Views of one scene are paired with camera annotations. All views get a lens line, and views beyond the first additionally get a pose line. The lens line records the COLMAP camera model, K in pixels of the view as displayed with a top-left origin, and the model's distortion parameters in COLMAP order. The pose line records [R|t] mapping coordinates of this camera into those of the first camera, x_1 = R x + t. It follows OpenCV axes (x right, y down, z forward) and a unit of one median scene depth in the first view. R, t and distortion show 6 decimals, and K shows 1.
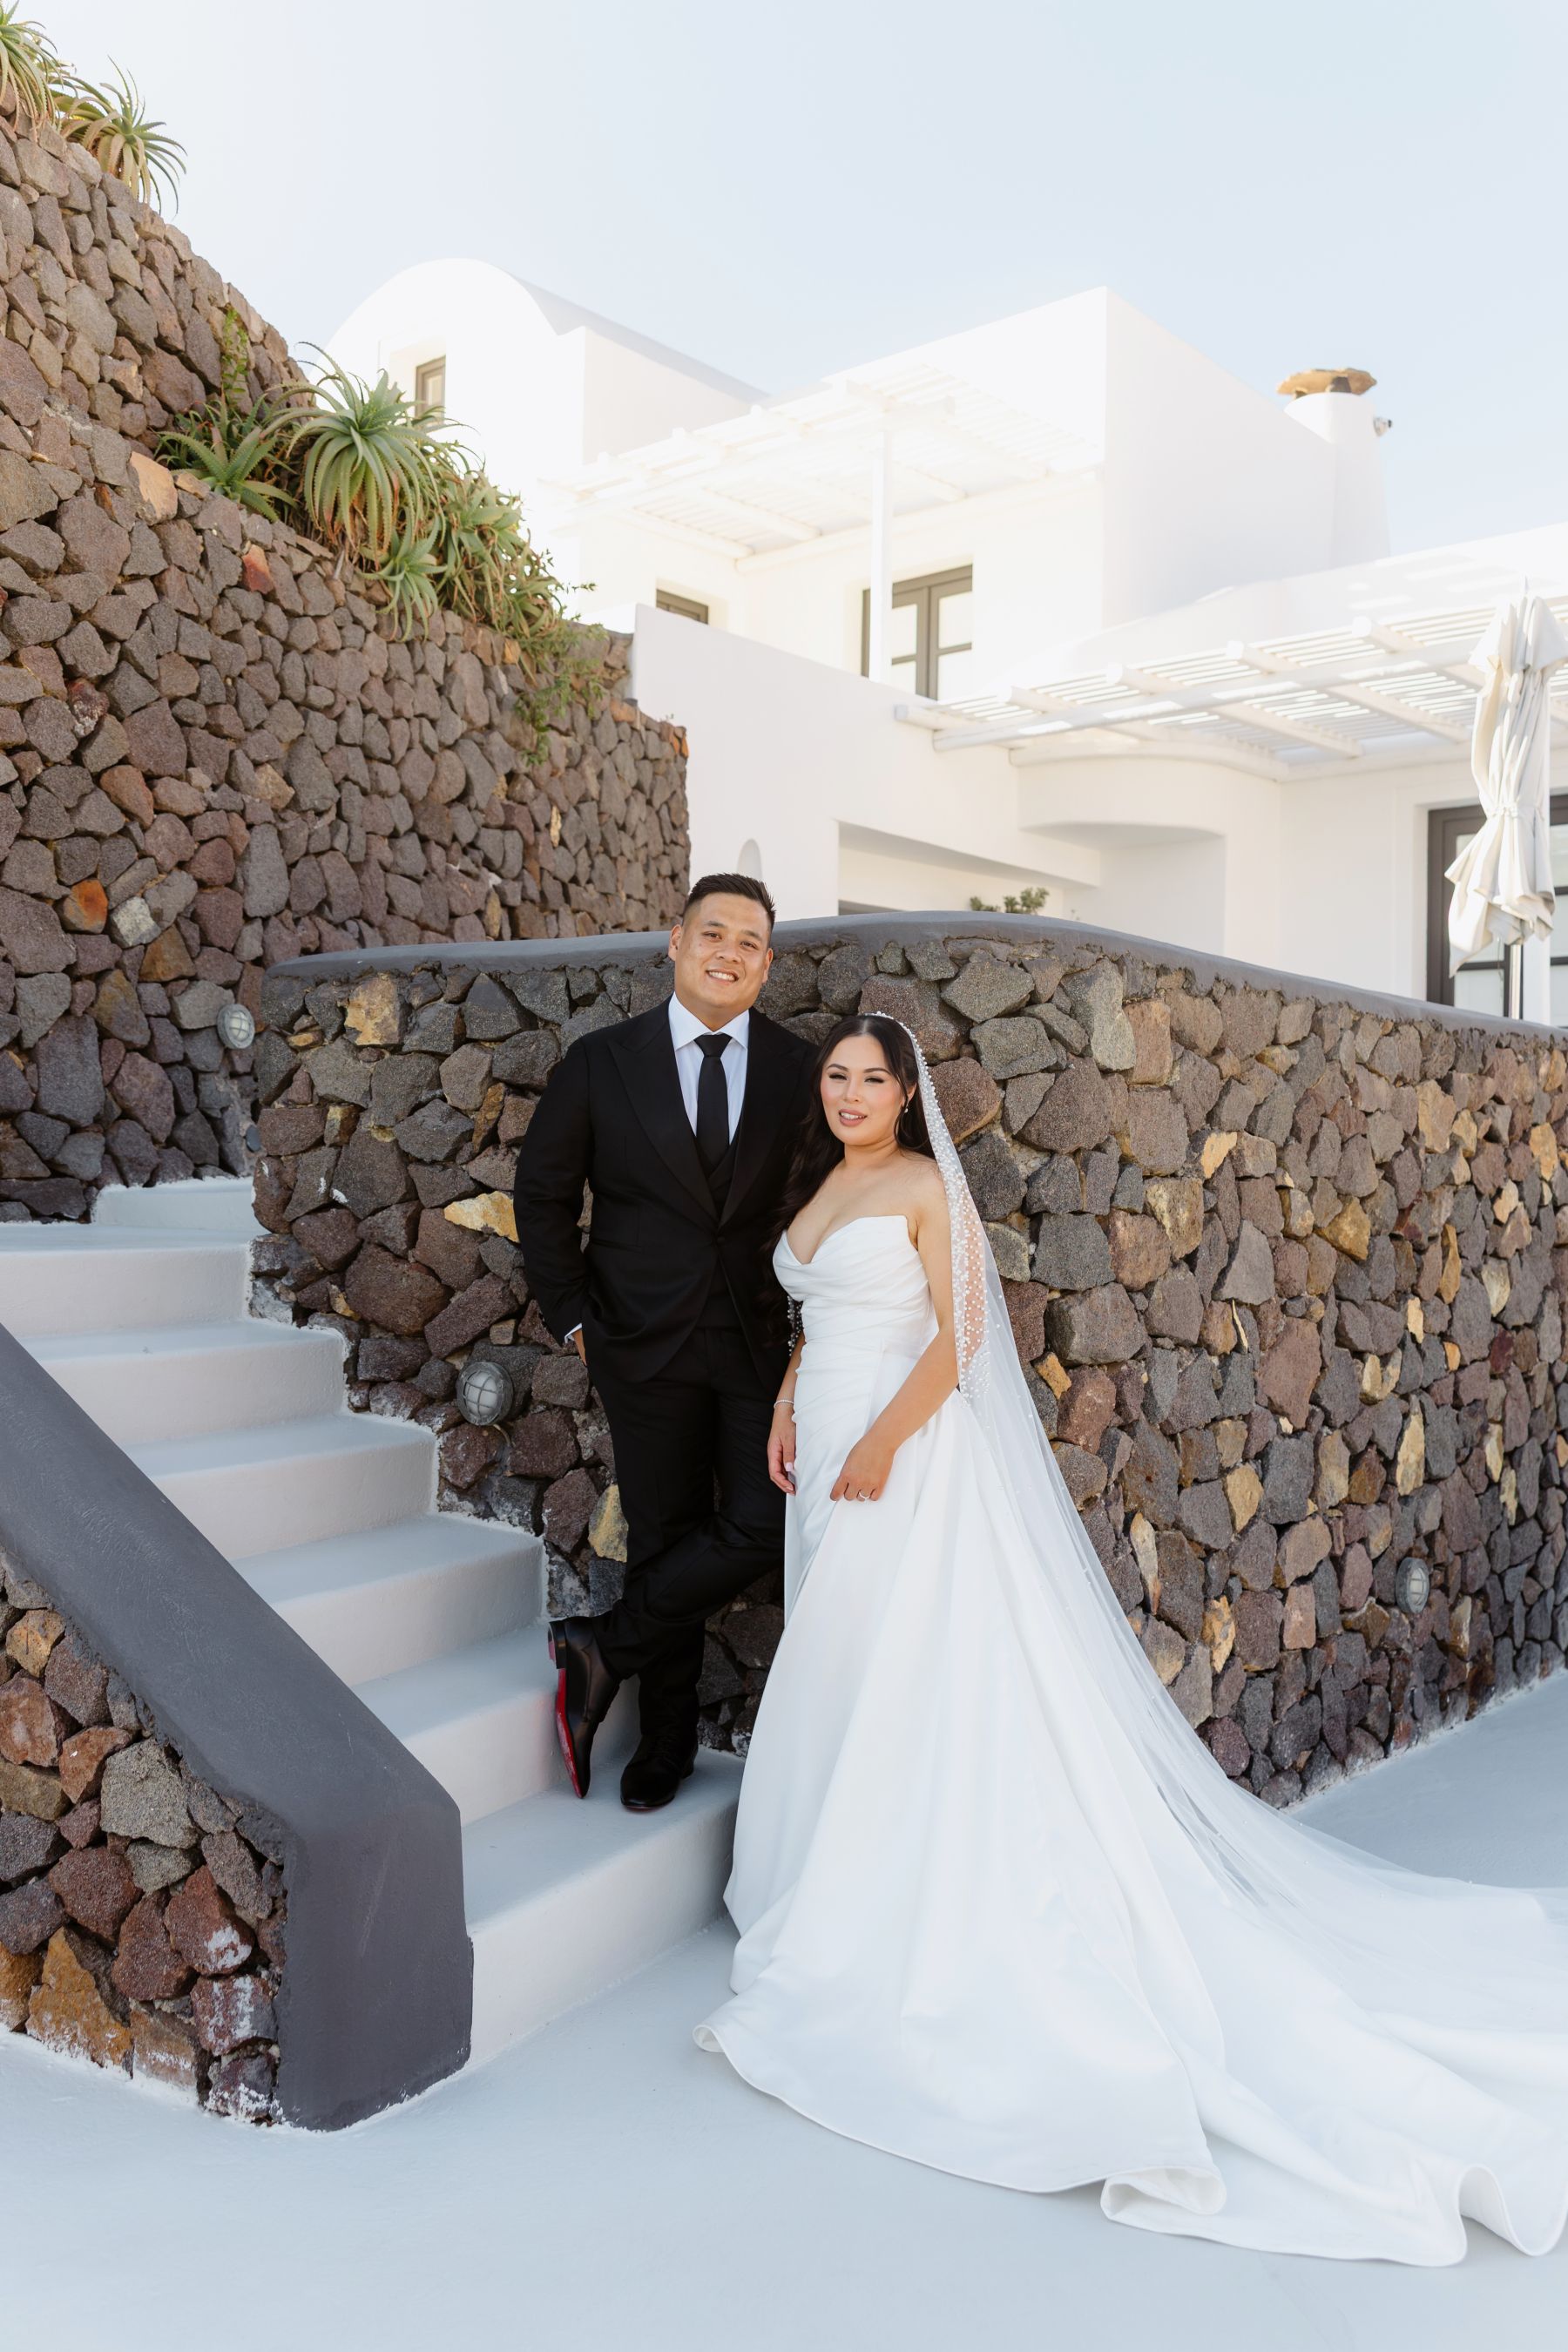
lens RADIAL K [[1936.4, 0, 764.6], [0, 1936.4, 1106.8], [0, 0, 1]] dist [-0.007971, 0.005006]
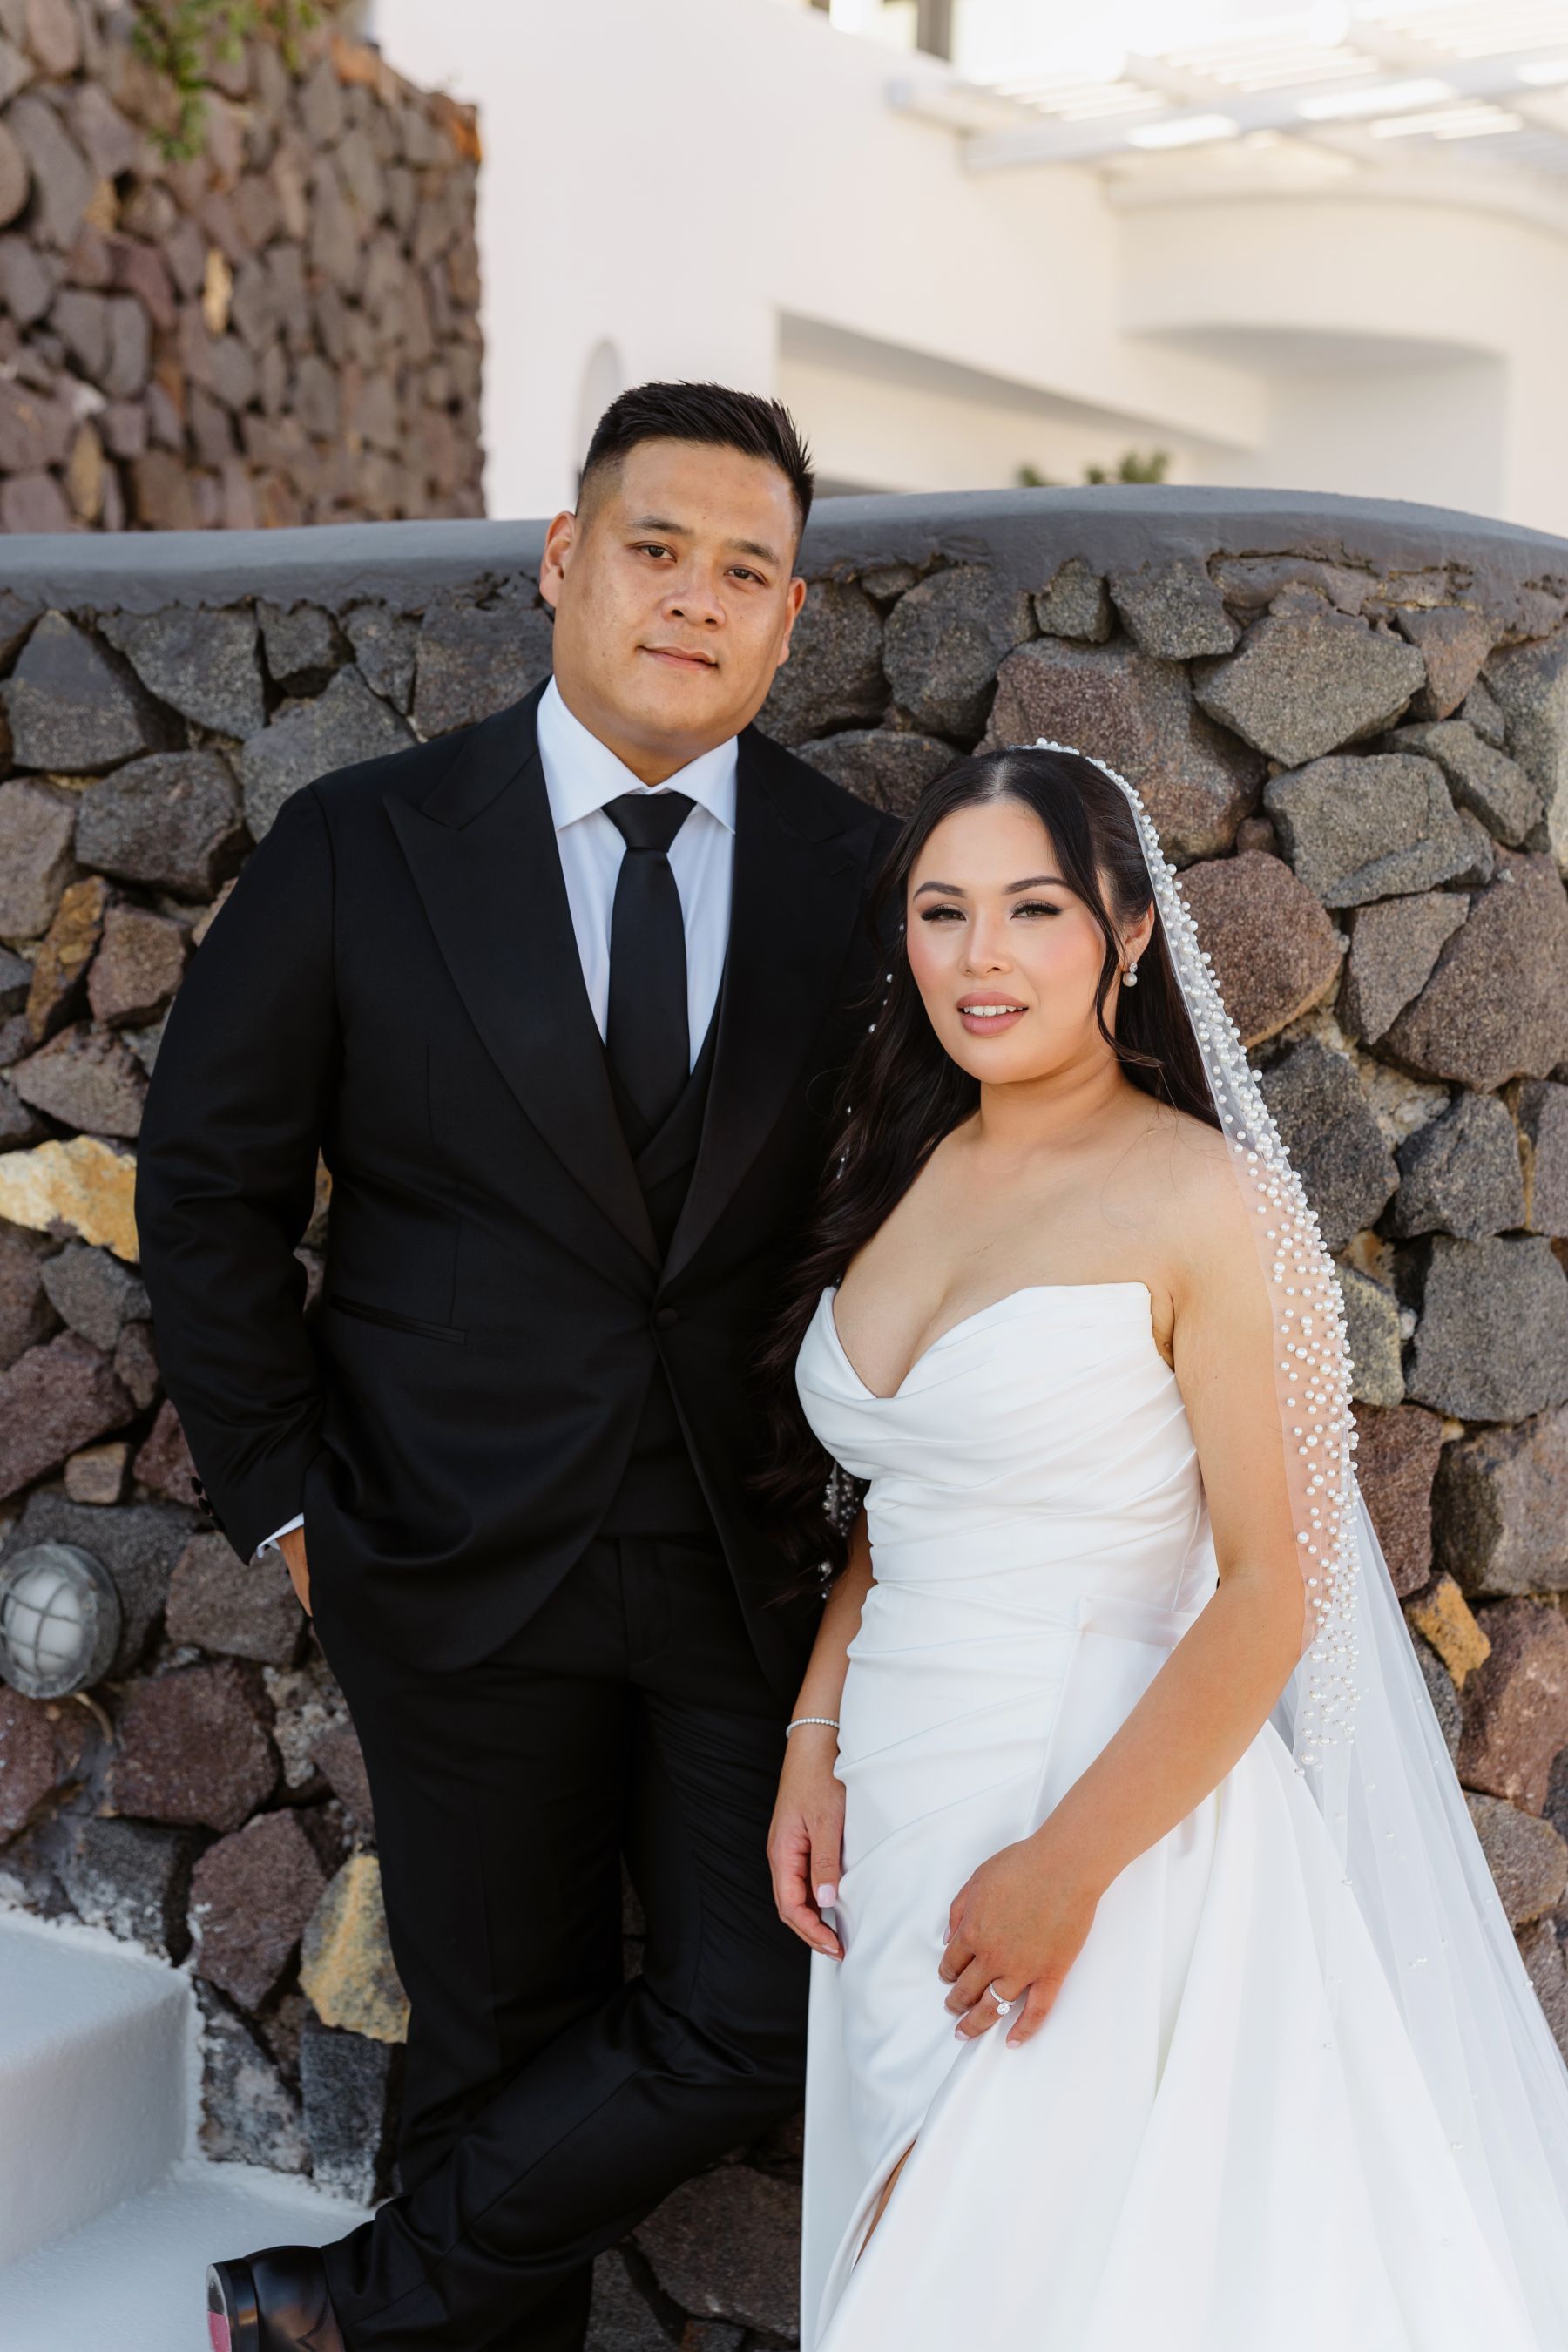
lens RADIAL K [[3400.8, 0, 785.4], [0, 3400.8, 1026.9], [0, 0, 1]] dist [0.007651, 0.071220]
pose [[0.997881, 0.014186, 0.063500, -0.033789], [-0.017775, 0.998255, 0.056318, -0.023606], [-0.062590, -0.057327, 0.996392, 0.255599]]
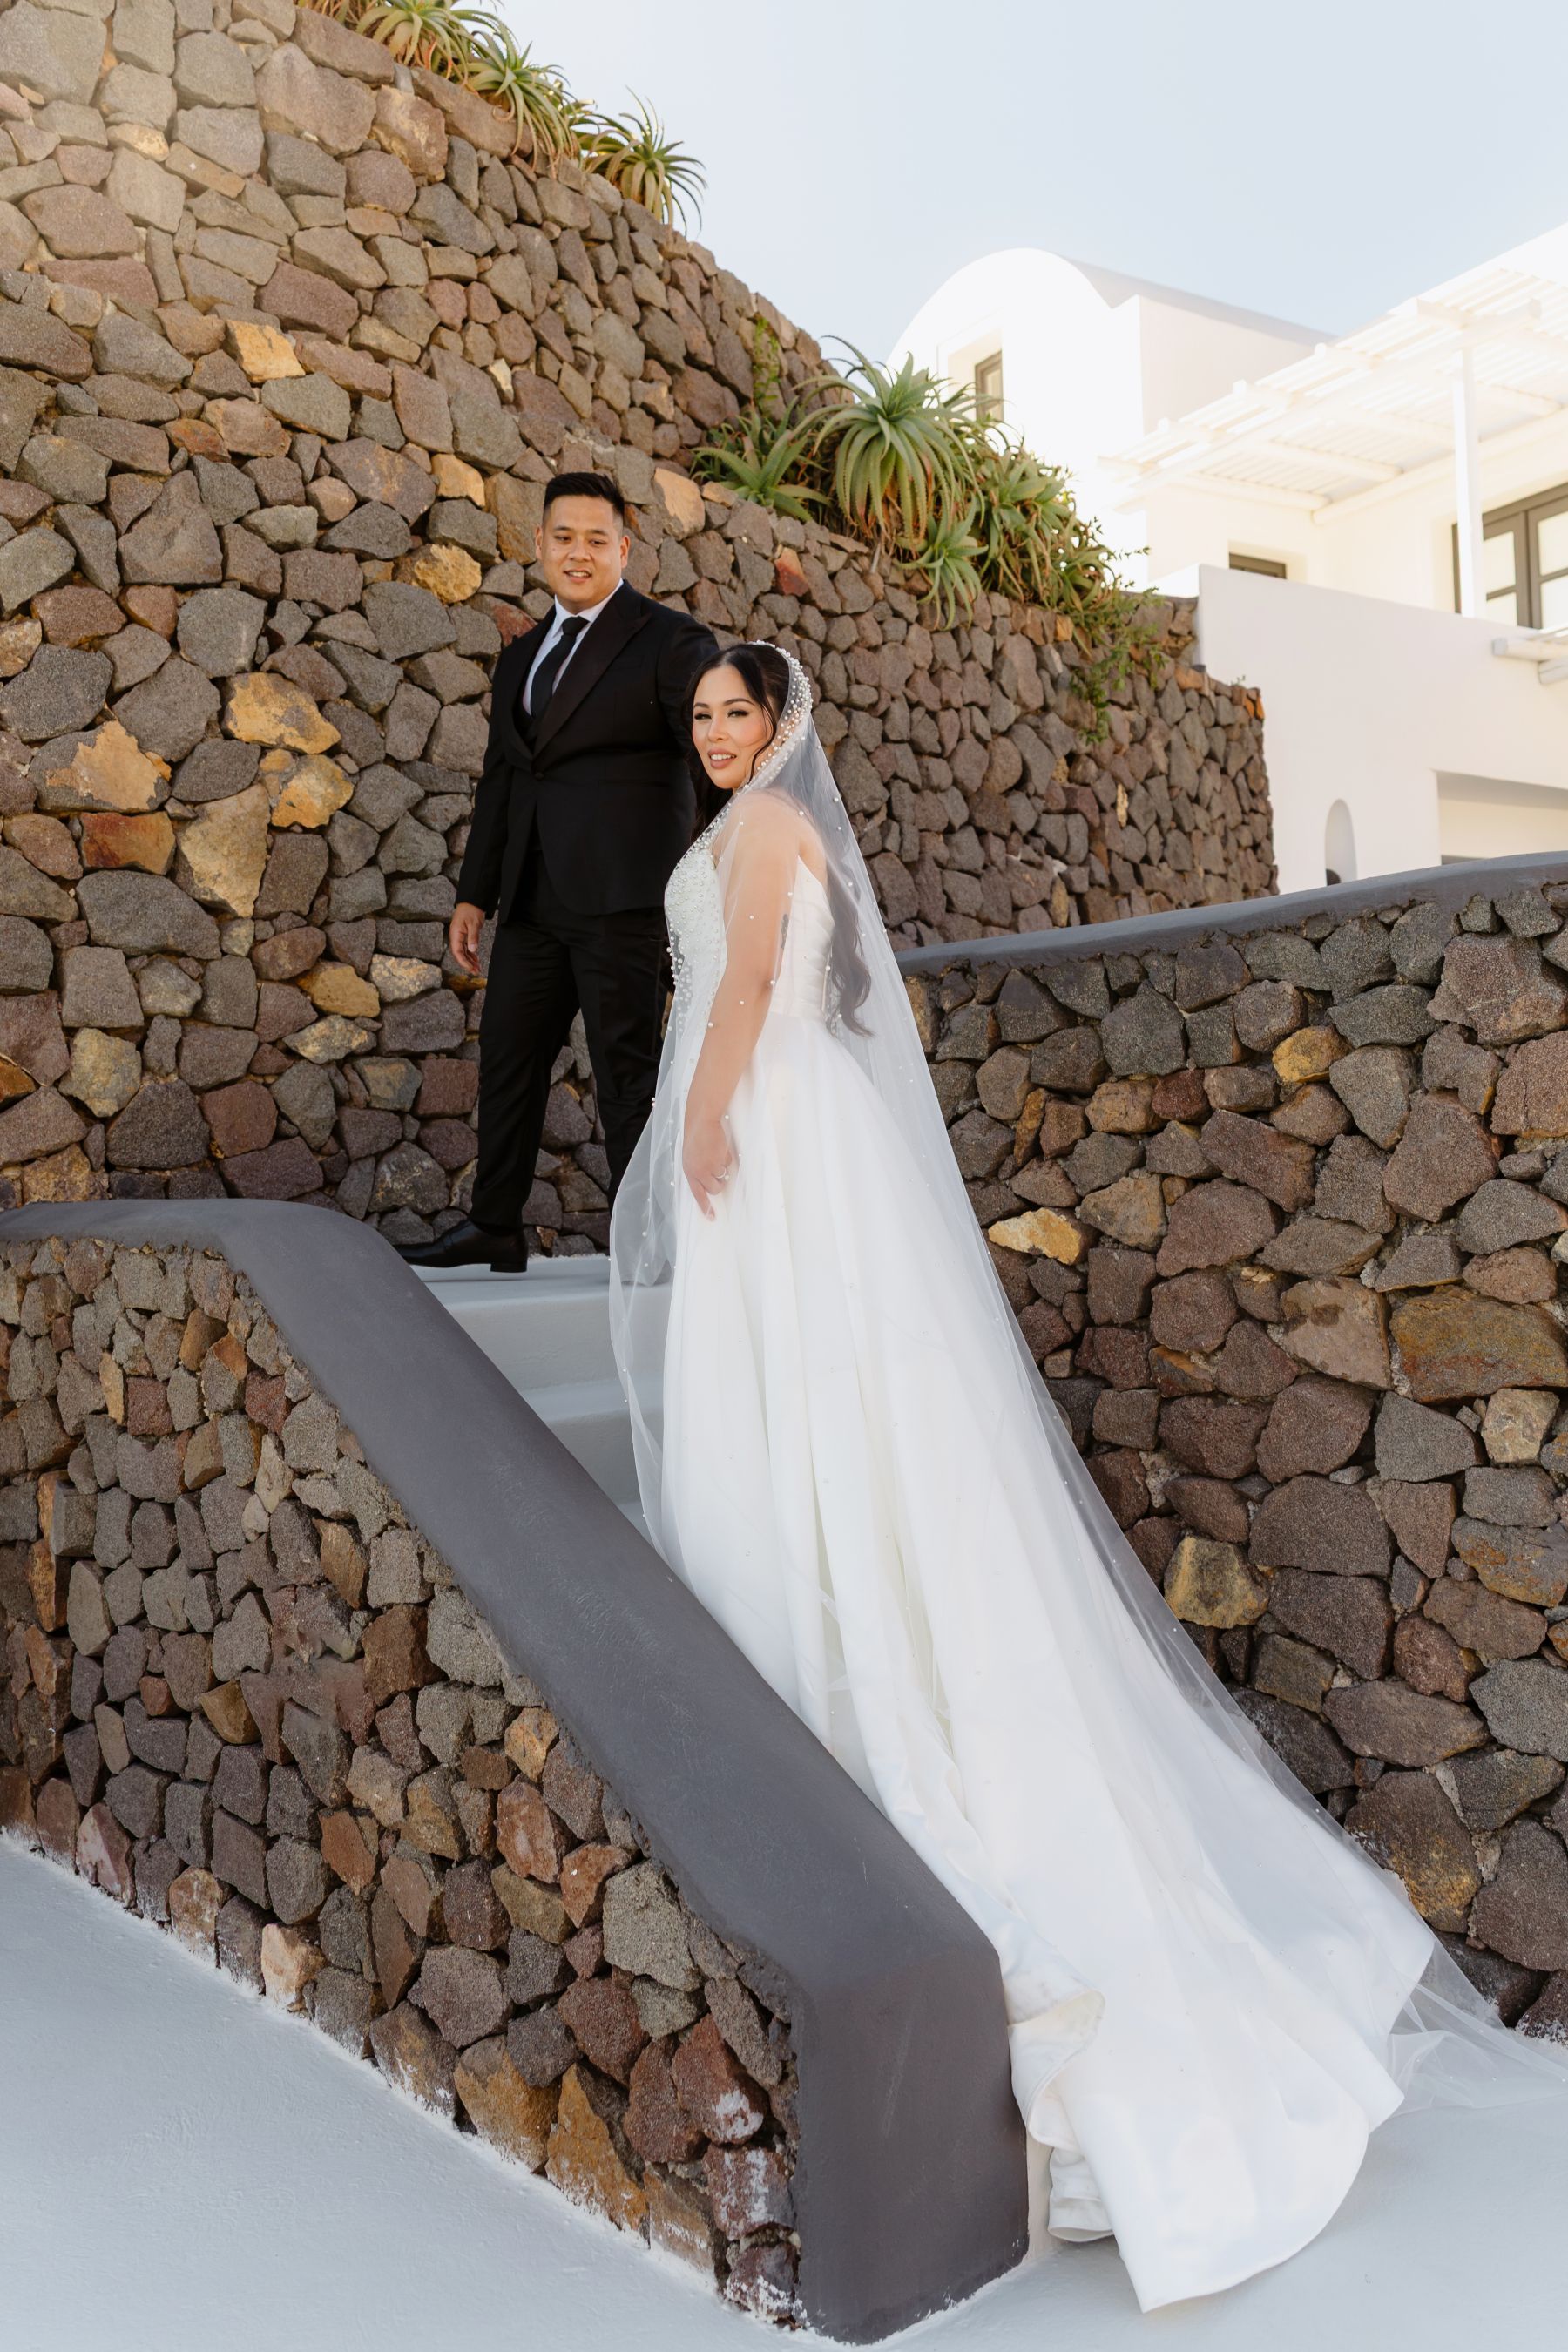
lens RADIAL K [[1905.3, 0, 883.5], [0, 1905.3, 1084.5], [0, 0, 1]] dist [0.002486, 0.005430]
pose [[0.964252, -0.062460, -0.257522, 0.022268], [0.061700, 0.998034, -0.011039, -0.008707], [0.257705, -0.005244, 0.966209, 0.117992]]
